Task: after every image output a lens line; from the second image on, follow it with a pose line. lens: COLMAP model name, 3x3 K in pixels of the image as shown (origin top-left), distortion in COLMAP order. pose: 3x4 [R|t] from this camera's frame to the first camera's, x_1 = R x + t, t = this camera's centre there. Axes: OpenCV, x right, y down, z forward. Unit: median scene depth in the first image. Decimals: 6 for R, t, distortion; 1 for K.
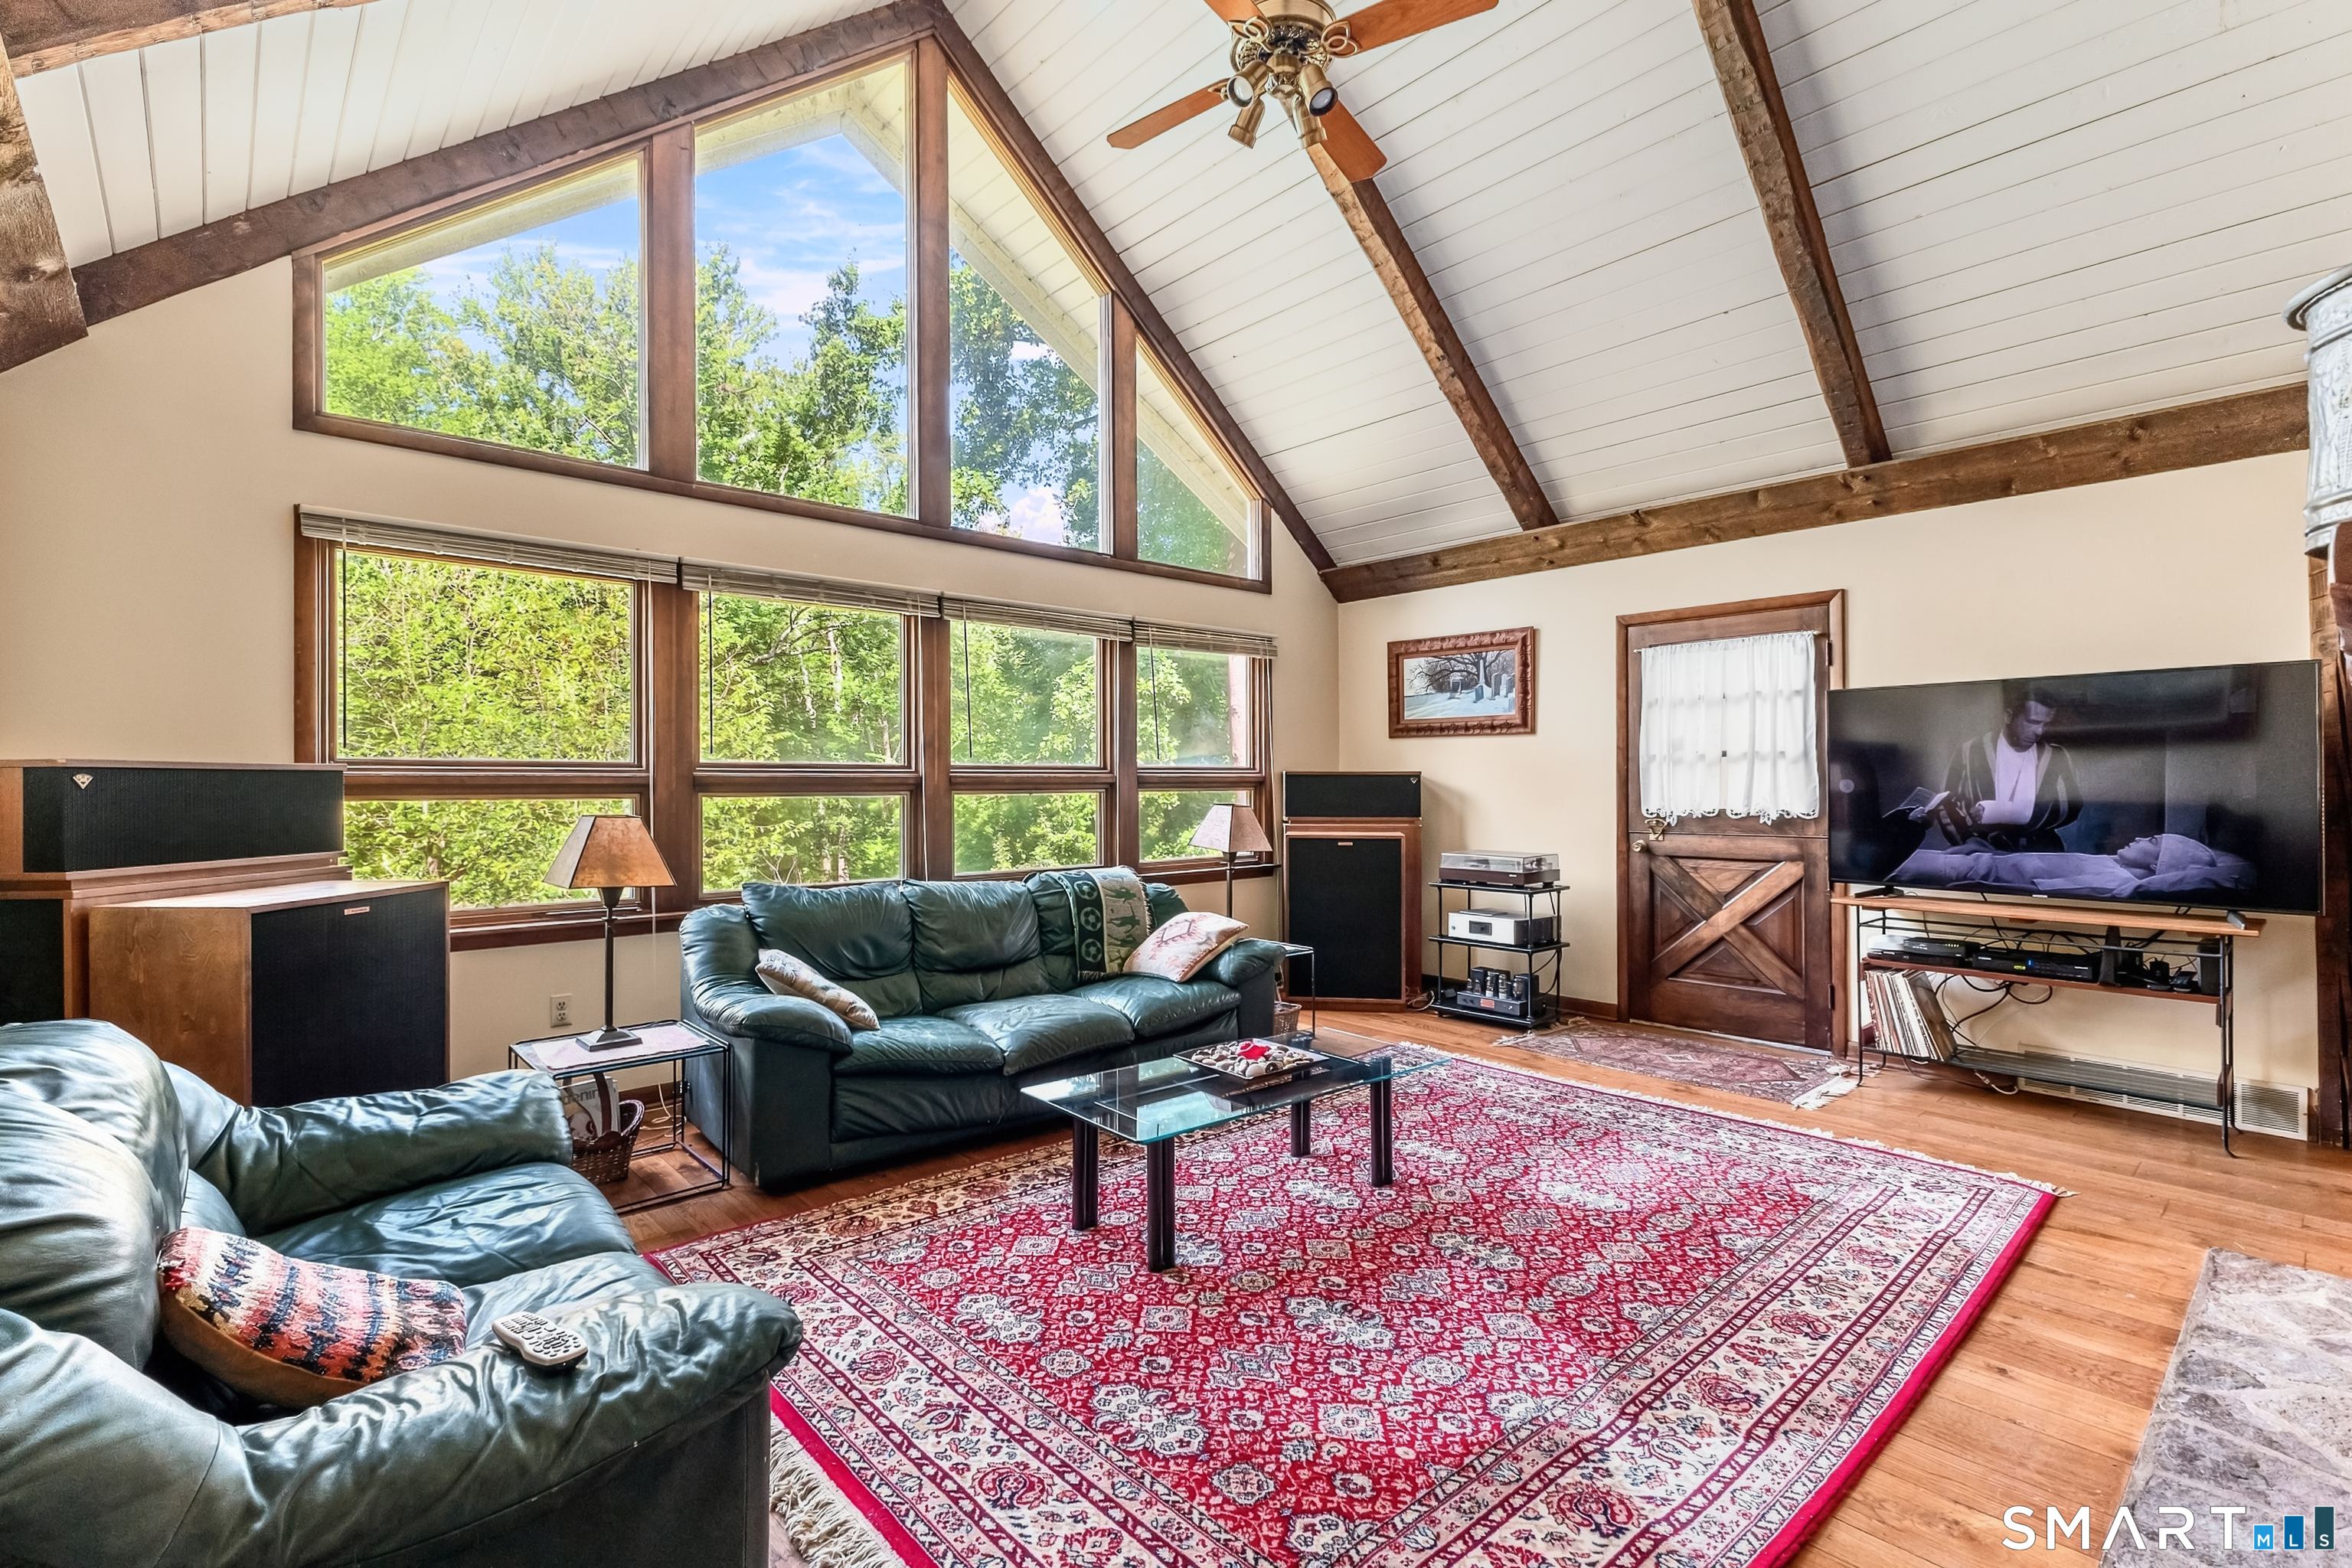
lens RADIAL K [[1043.1, 0, 1177.2], [0, 1043.1, 779.4], [0, 0, 1]] dist [0.007583, -0.001024]
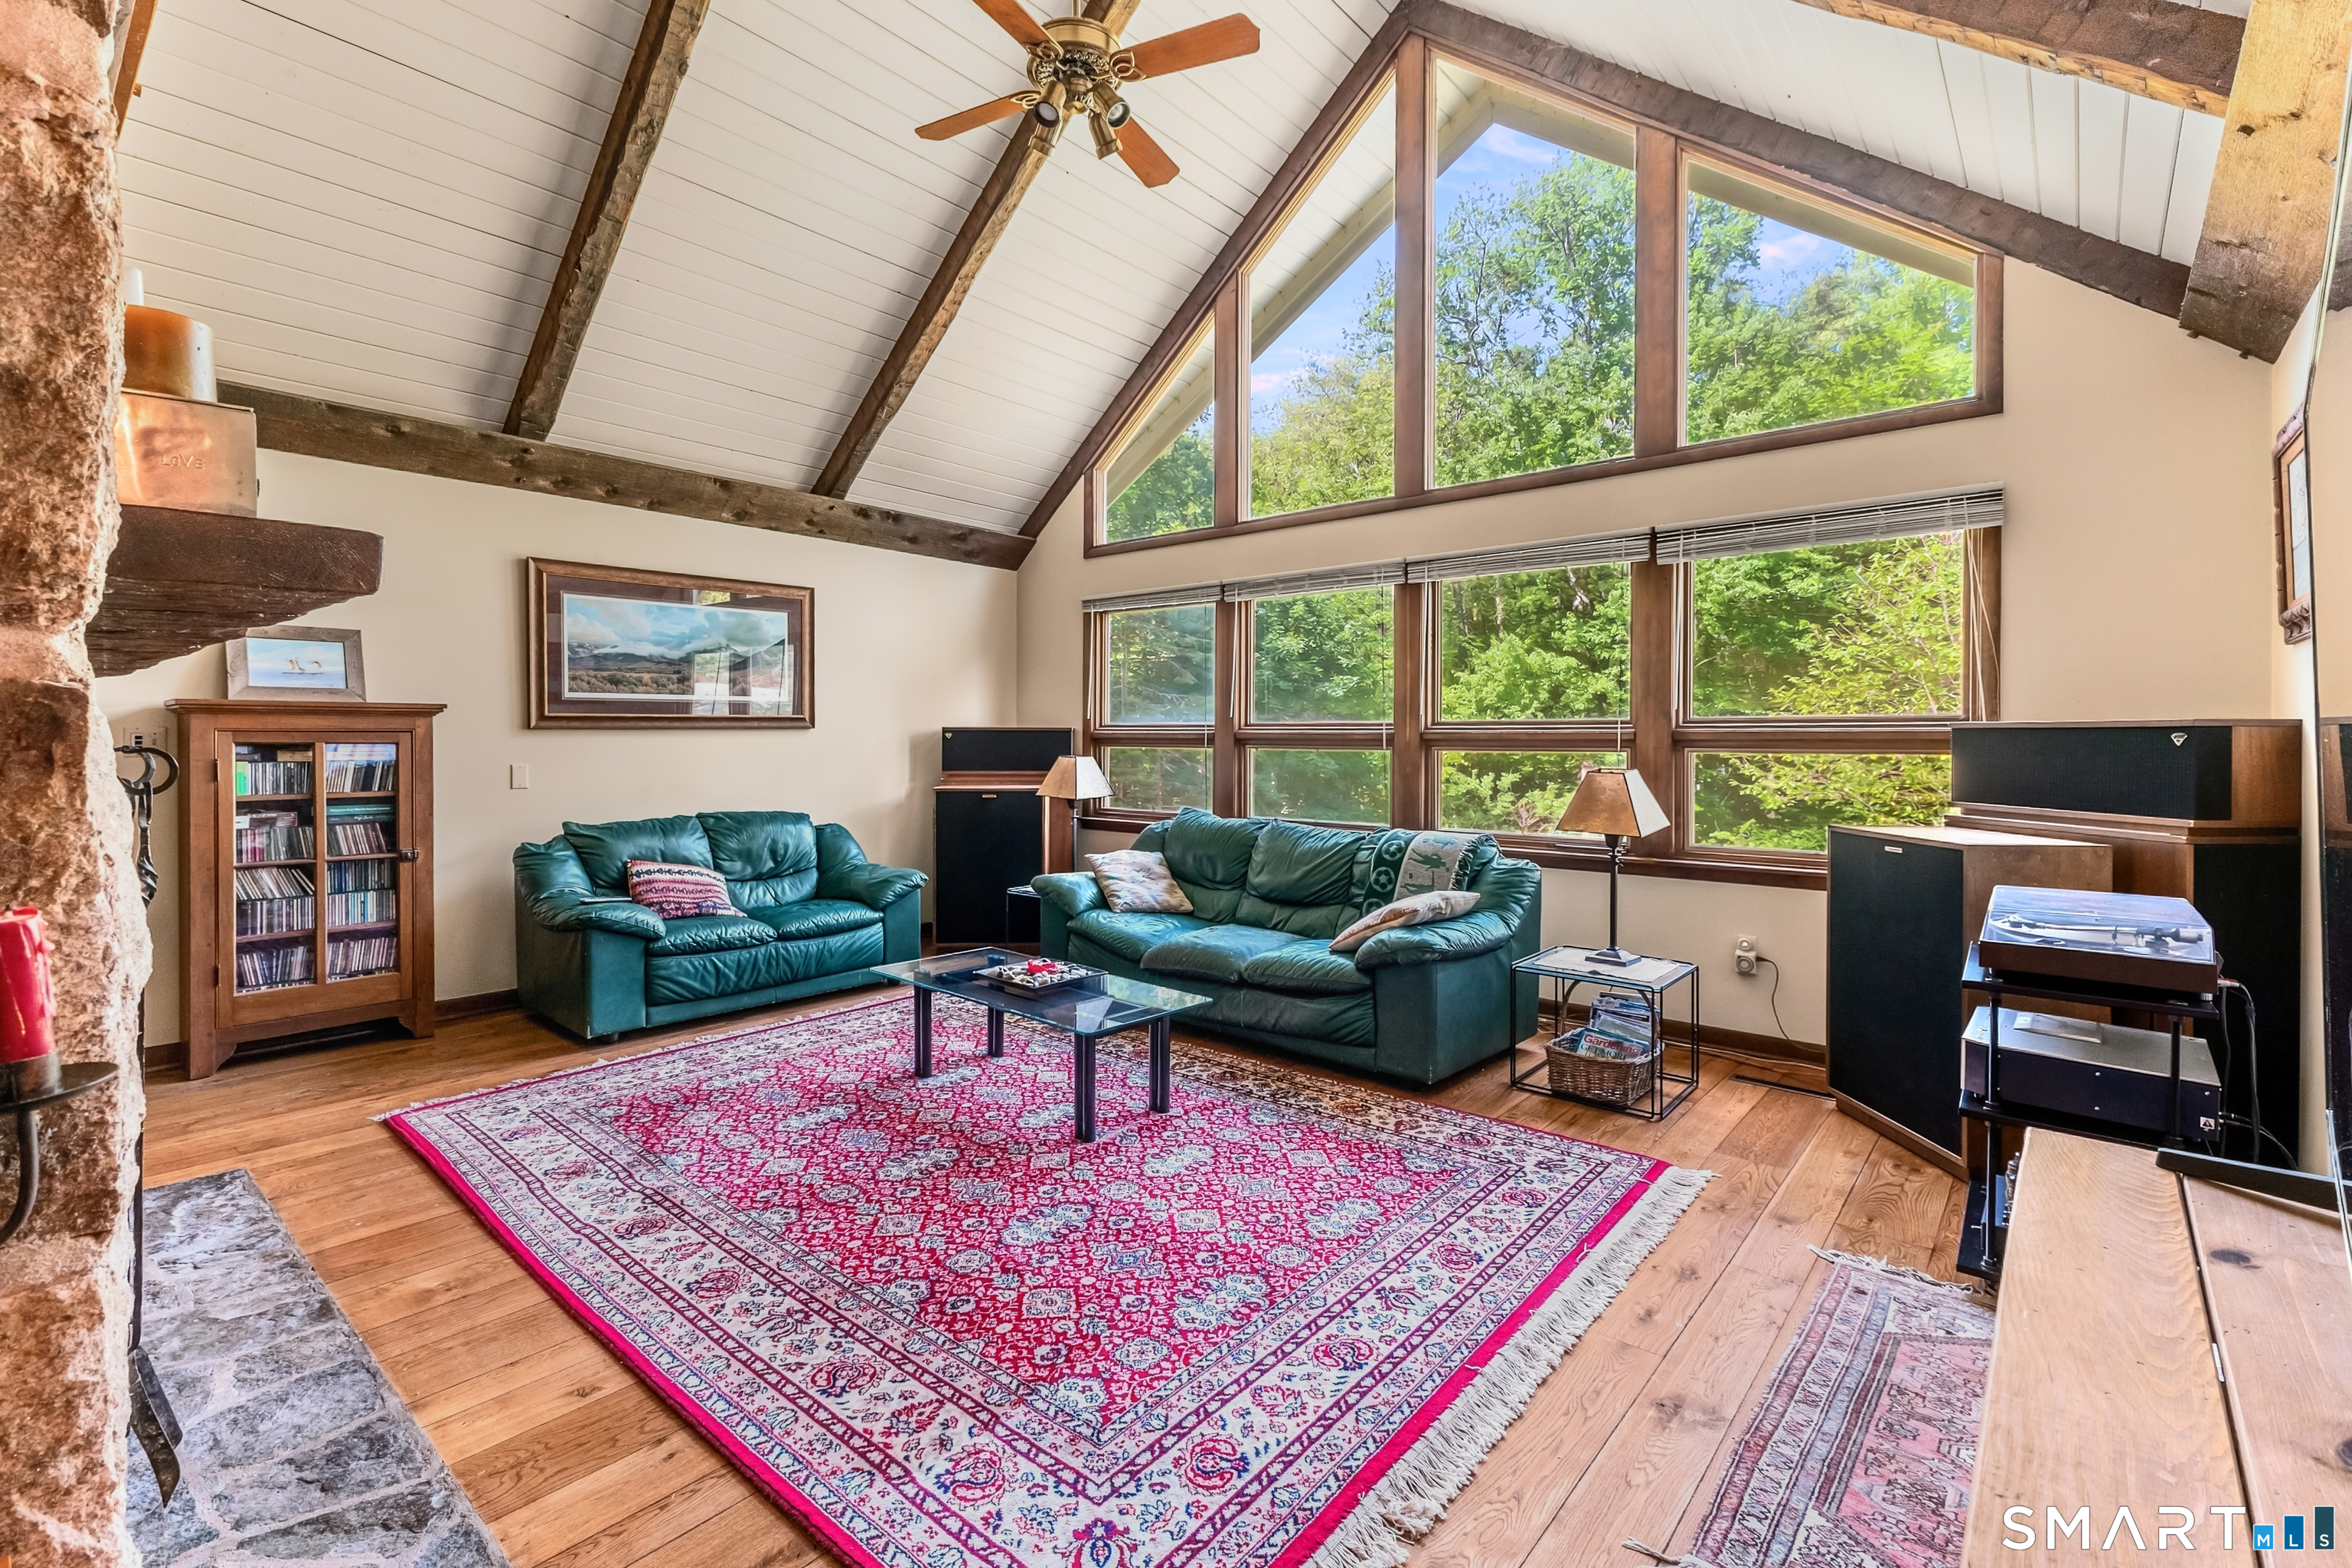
lens RADIAL K [[1043.1, 0, 1187.4], [0, 1043.1, 734.0], [0, 0, 1]] dist [0.007583, -0.001024]
pose [[0.142040, 0.003220, -0.989856, 1.331713], [0.003186, 0.999988, 0.003710, -0.008406], [0.989856, -0.003681, 0.142028, 1.052472]]
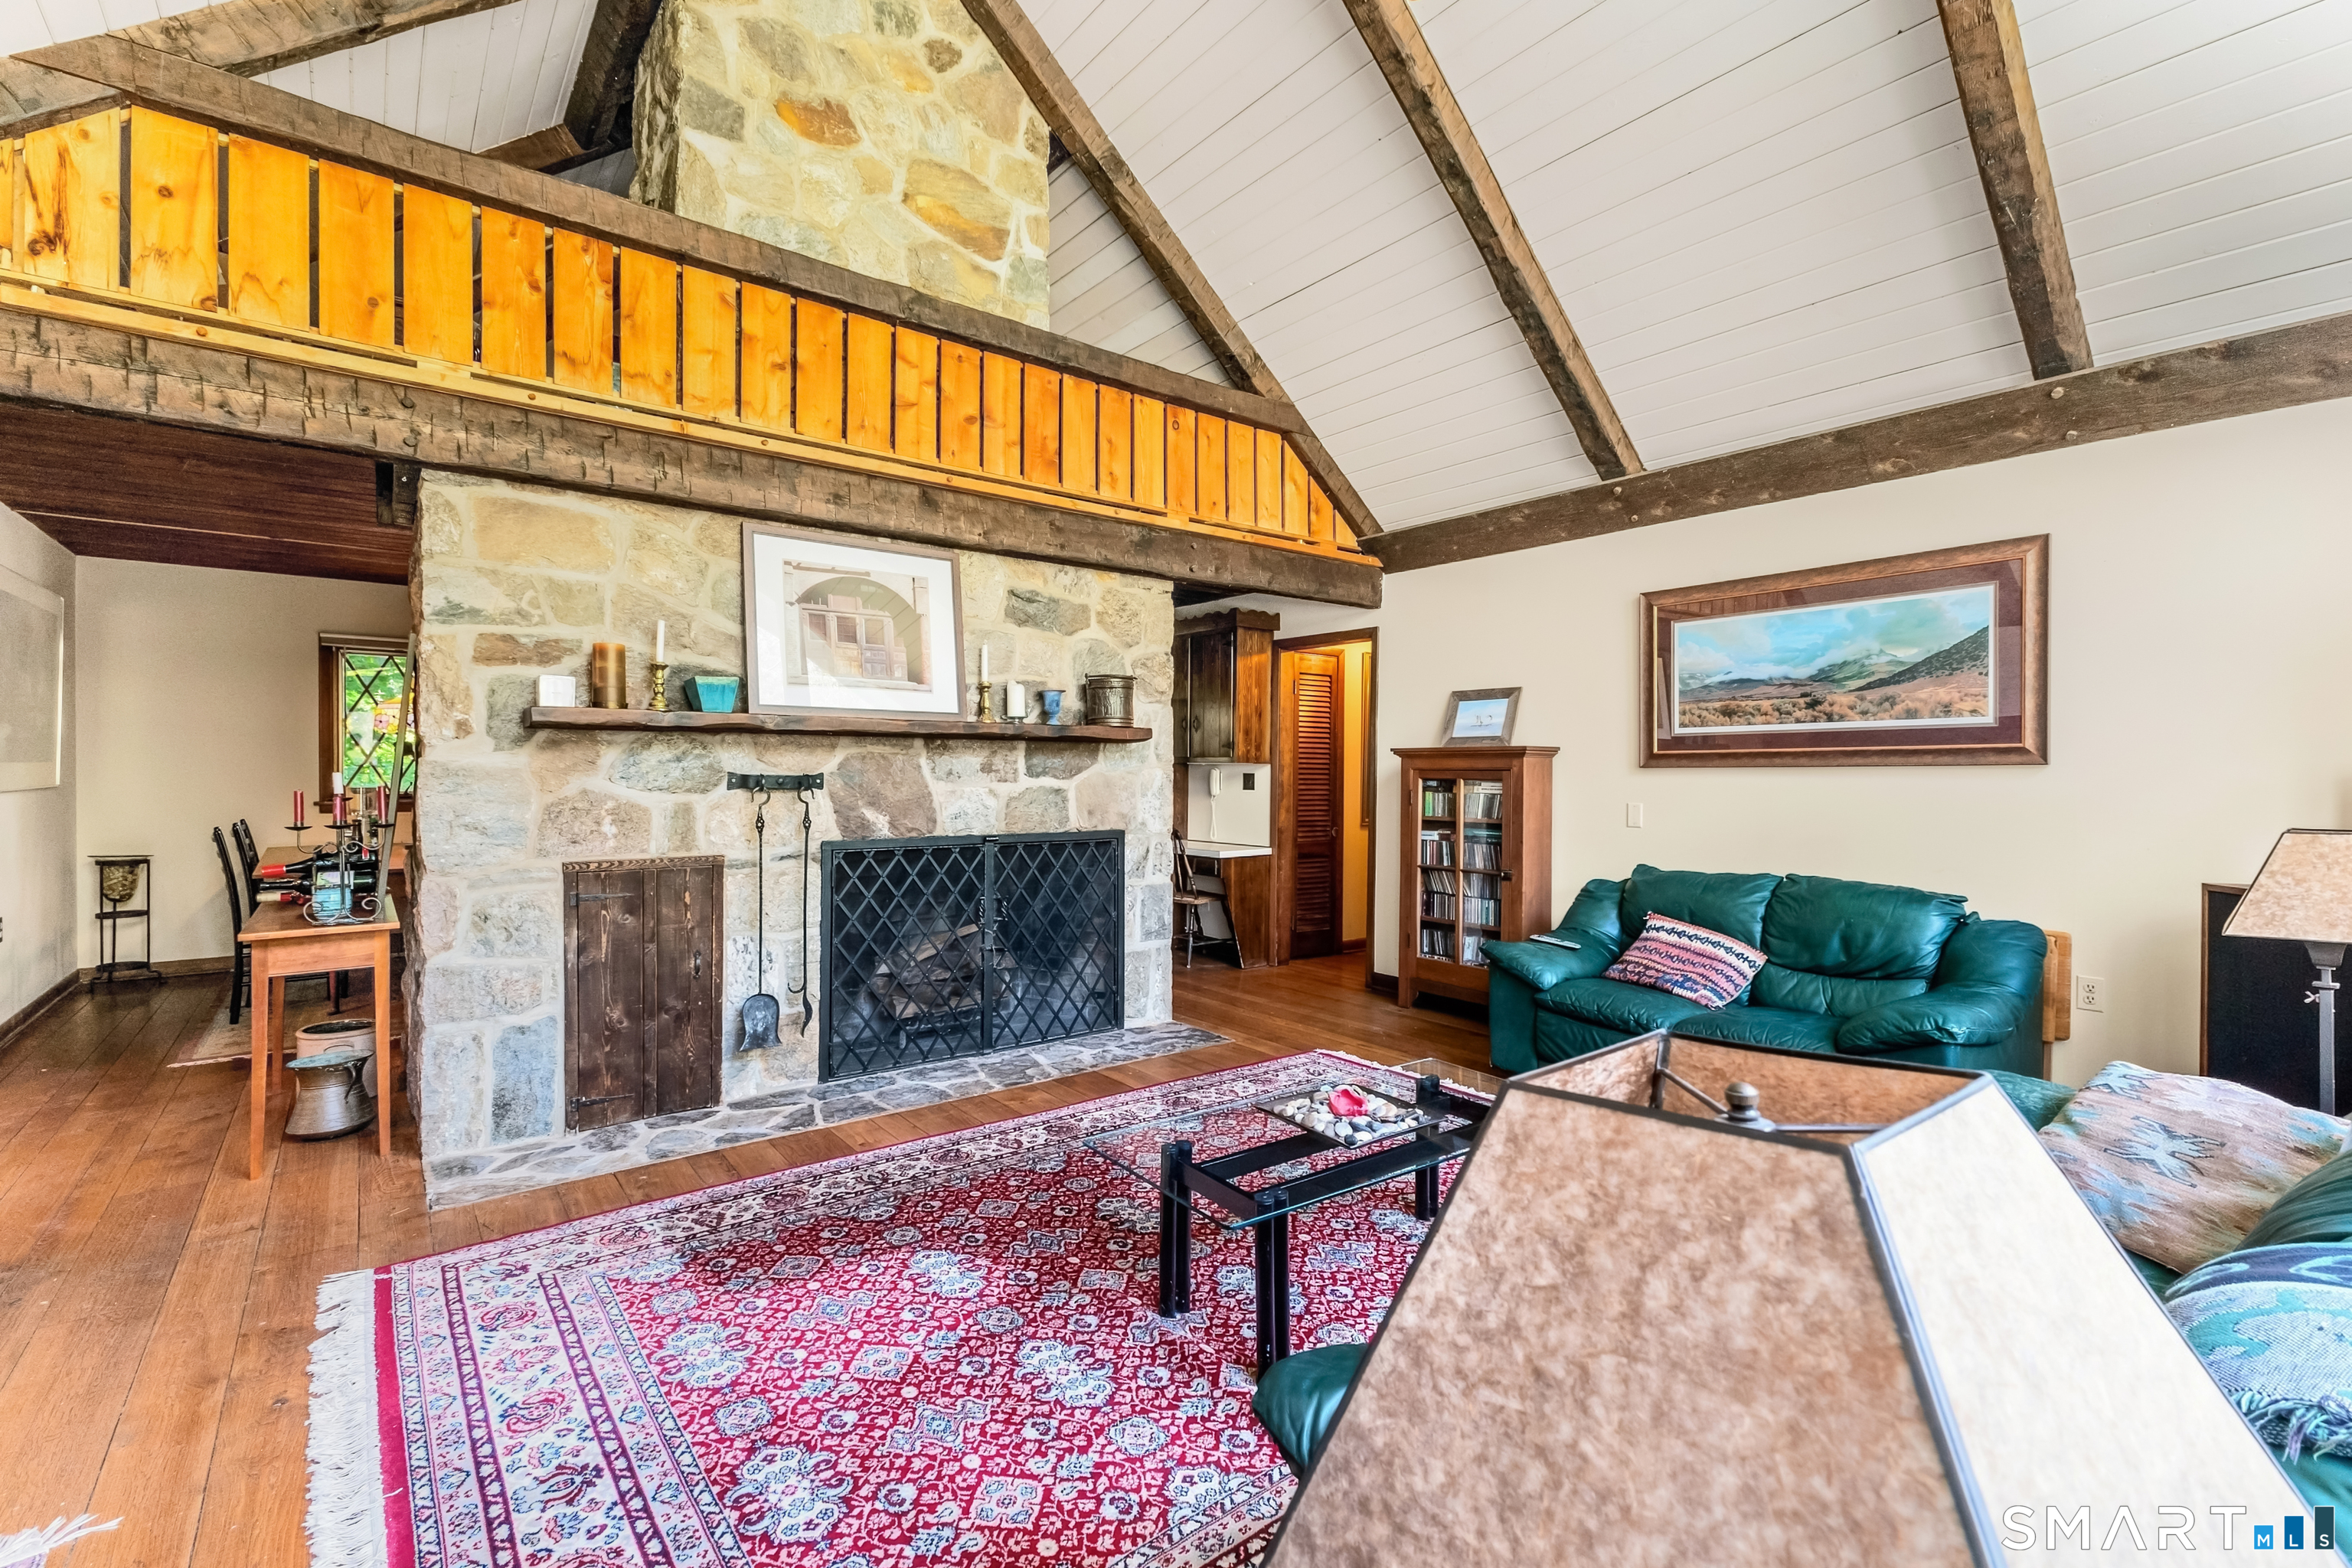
lens RADIAL K [[1043.1, 0, 1184.8], [0, 1043.1, 781.1], [0, 0, 1]] dist [0.007583, -0.001024]
pose [[-0.998073, -0.002053, 0.062015, 0.152878], [-0.001860, 0.999993, 0.003167, 0.003599], [-0.062021, 0.003045, -0.998070, 1.930371]]
